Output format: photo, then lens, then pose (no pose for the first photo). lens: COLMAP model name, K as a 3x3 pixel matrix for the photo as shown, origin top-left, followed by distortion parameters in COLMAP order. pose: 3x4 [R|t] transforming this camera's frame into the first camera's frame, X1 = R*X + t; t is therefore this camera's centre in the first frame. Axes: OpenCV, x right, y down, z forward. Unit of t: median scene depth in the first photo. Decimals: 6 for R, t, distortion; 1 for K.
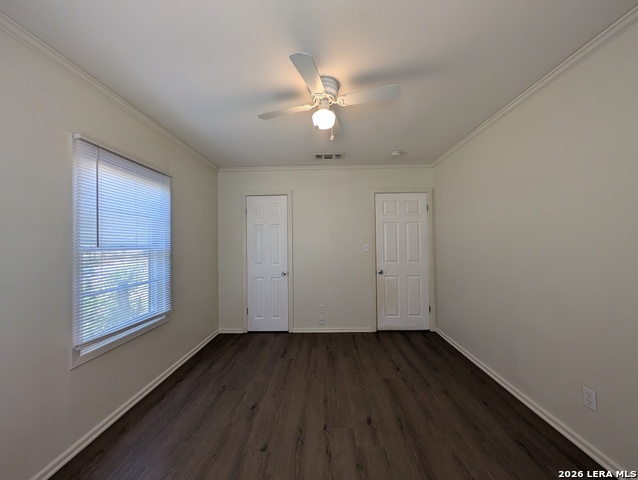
lens RADIAL K [[241.2, 0, 320.2], [0, 241.2, 240.7], [0, 0, 1]] dist [0.000452, 0.000191]
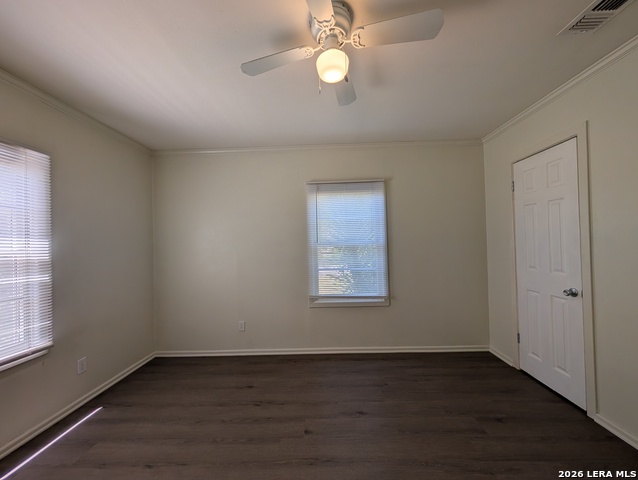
lens RADIAL K [[241.2, 0, 320.2], [0, 241.2, 240.7], [0, 0, 1]] dist [0.000452, 0.000191]
pose [[-0.006824, 0.002456, -0.999974, 0.476353], [0.040923, 0.999160, 0.002174, 0.003541], [0.999139, -0.040907, -0.006919, 0.620894]]
